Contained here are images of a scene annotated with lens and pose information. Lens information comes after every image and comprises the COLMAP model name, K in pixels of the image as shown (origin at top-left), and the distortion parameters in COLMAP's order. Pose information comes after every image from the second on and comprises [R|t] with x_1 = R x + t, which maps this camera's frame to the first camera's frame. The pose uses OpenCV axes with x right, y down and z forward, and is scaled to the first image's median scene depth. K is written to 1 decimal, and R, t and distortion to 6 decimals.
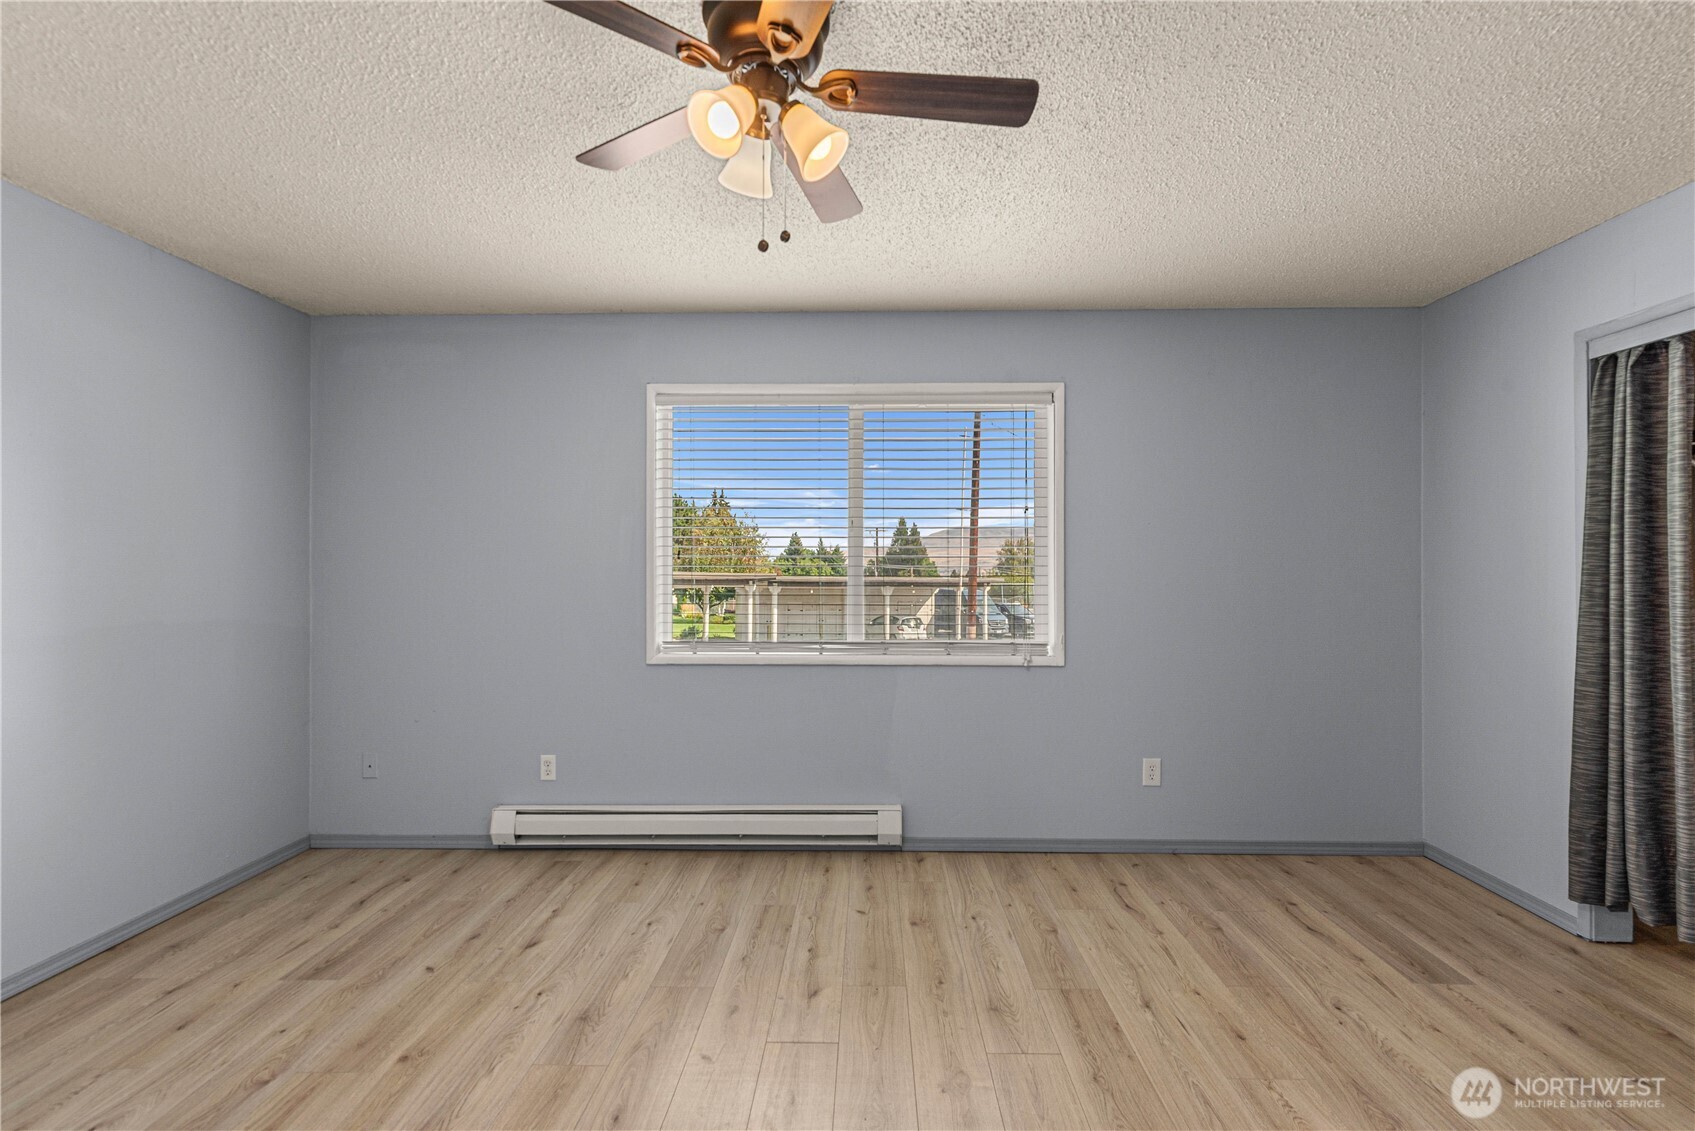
lens RADIAL K [[750.6, 0, 850.7], [0, 750.6, 569.4], [0, 0, 1]] dist [0.000724, 0.000341]
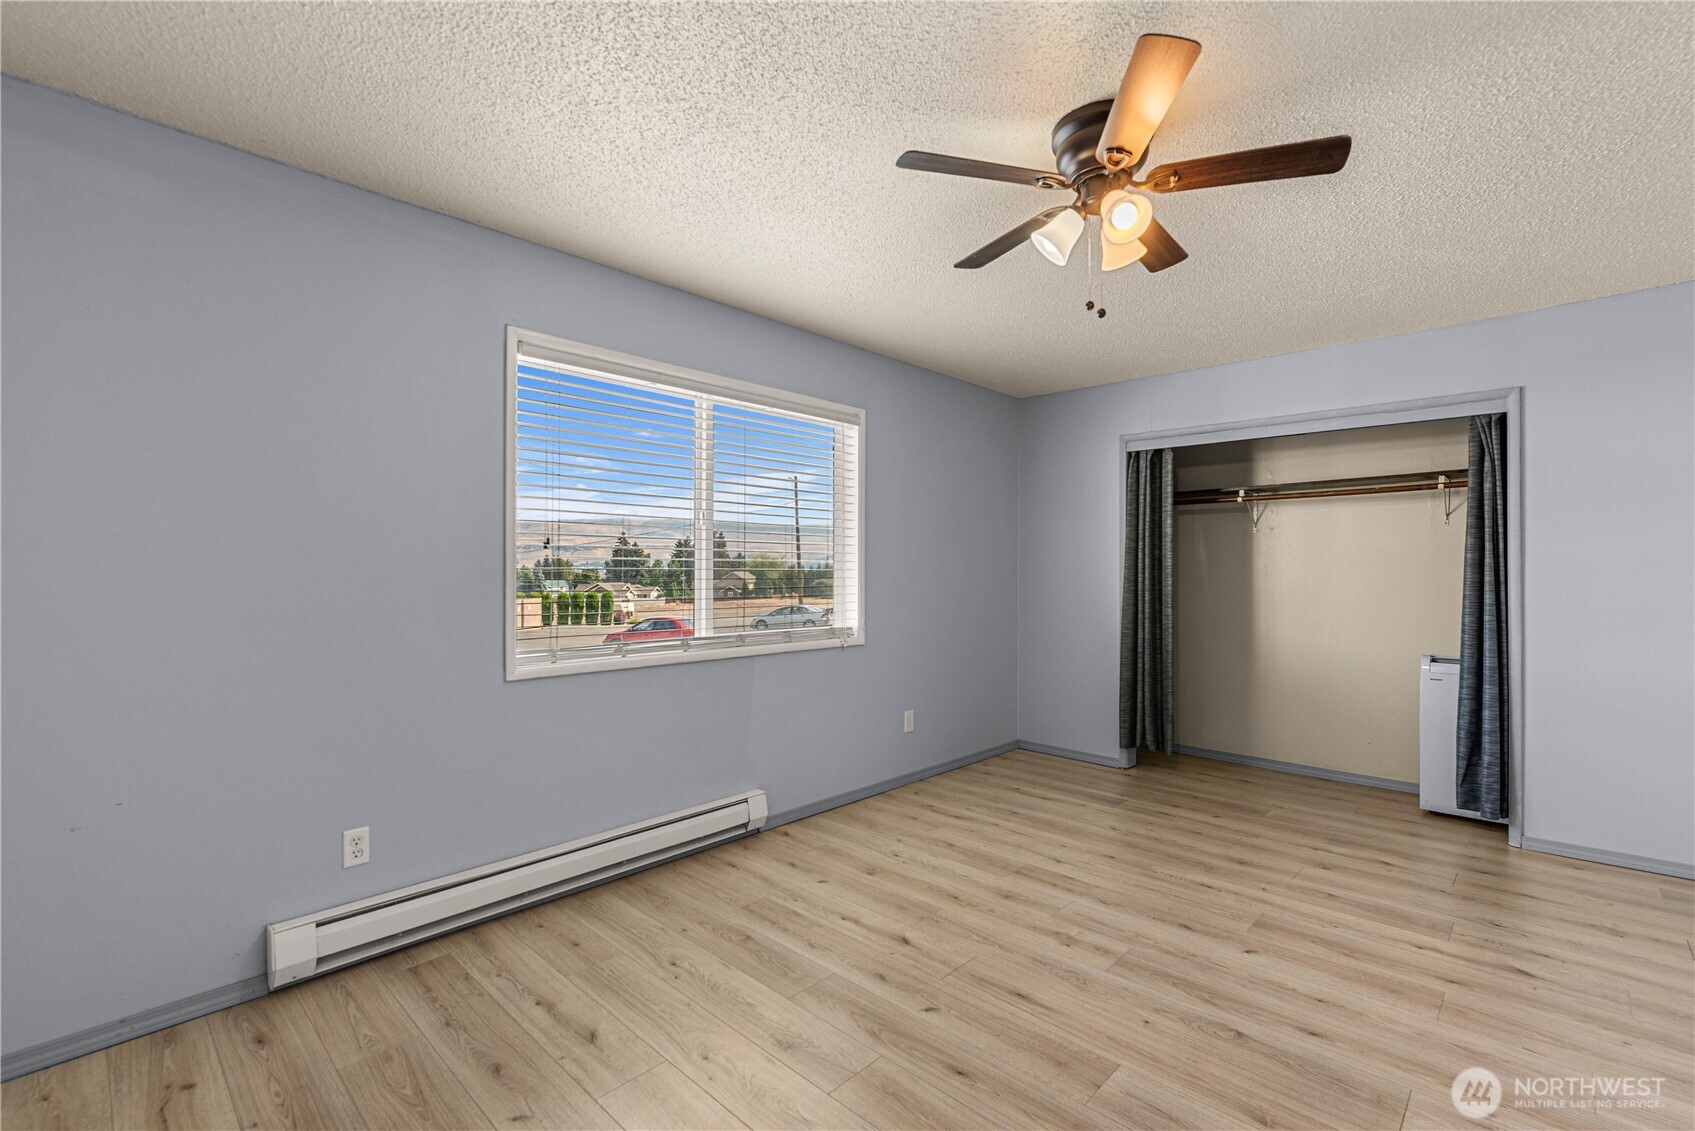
lens RADIAL K [[750.6, 0, 850.7], [0, 750.6, 569.4], [0, 0, 1]] dist [0.000724, 0.000341]
pose [[0.669123, 0.002029, 0.743149, -0.763484], [-0.006794, 0.999971, 0.003387, 0.004926], [-0.743120, -0.007315, 0.669118, 0.252951]]
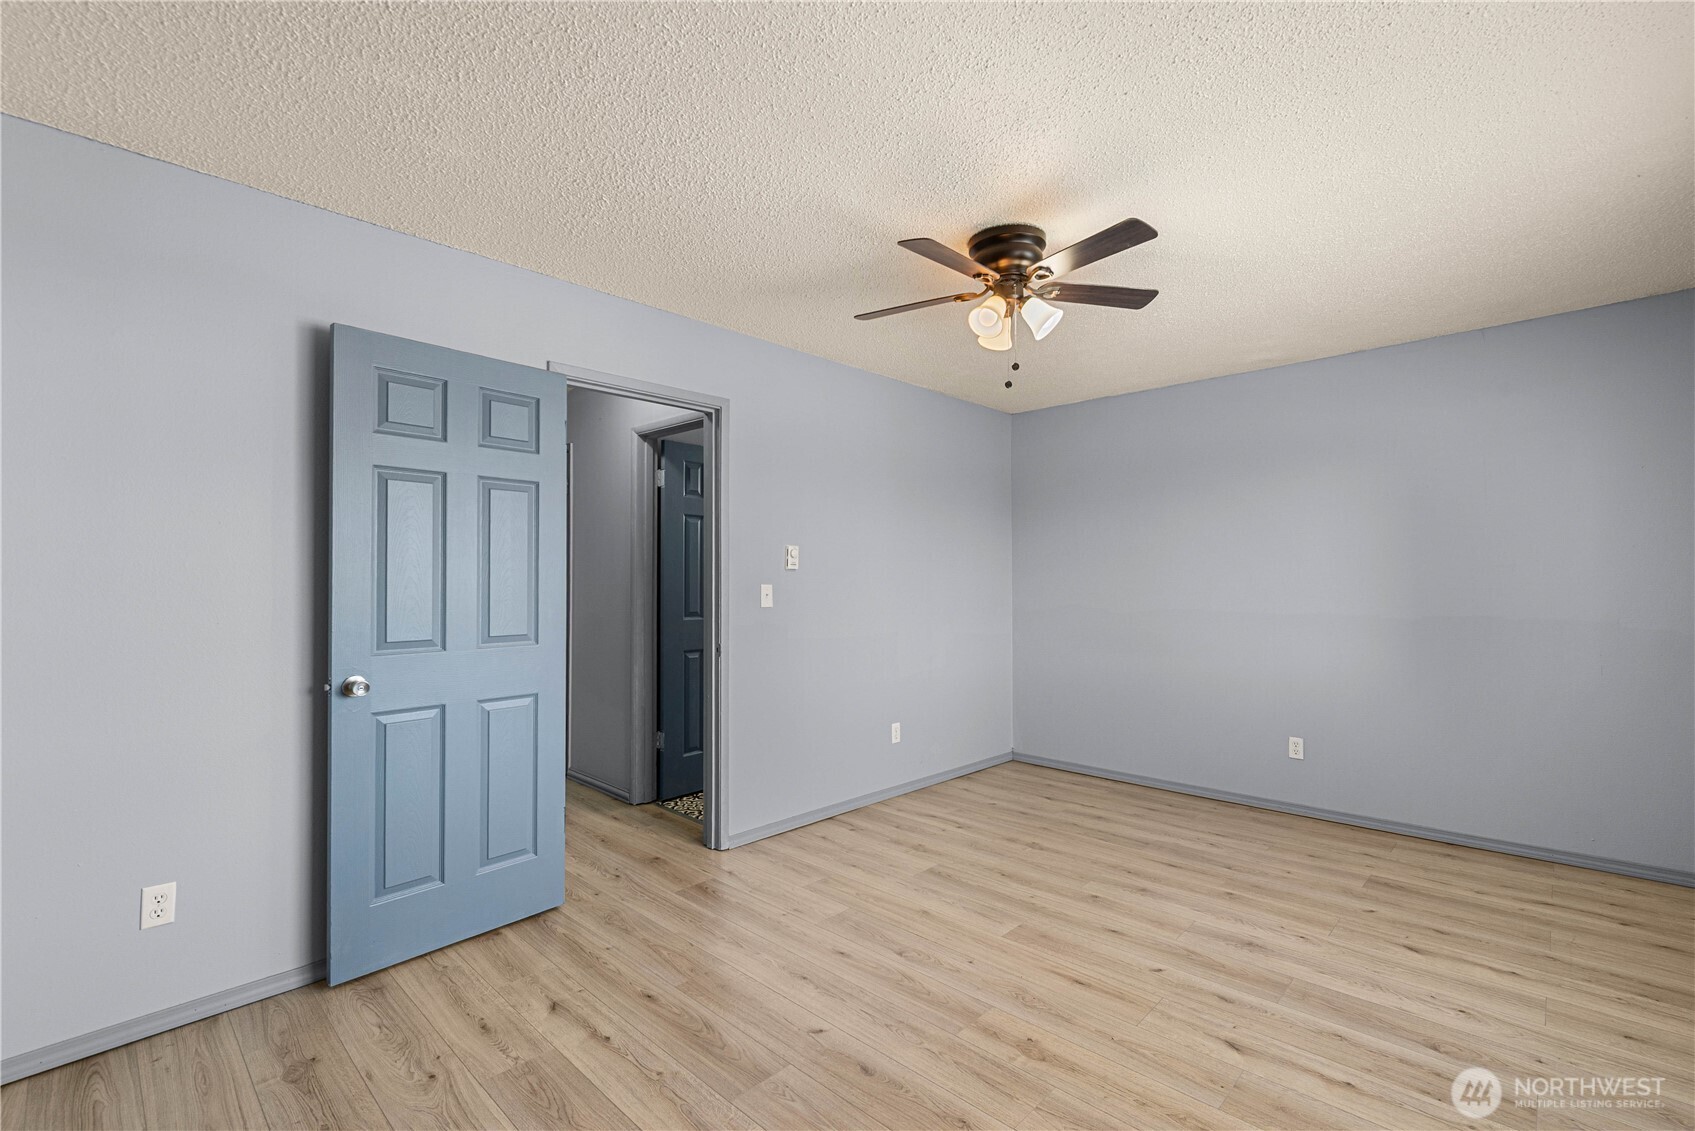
lens RADIAL K [[723.9, 0, 859.0], [0, 723.9, 569.7], [0, 0, 1]] dist [0.002092, -0.000284]
pose [[-0.668651, -0.013148, -0.743460, 0.730173], [0.009899, 0.999598, -0.026580, 0.012108], [0.743511, -0.025132, -0.668252, 1.021887]]
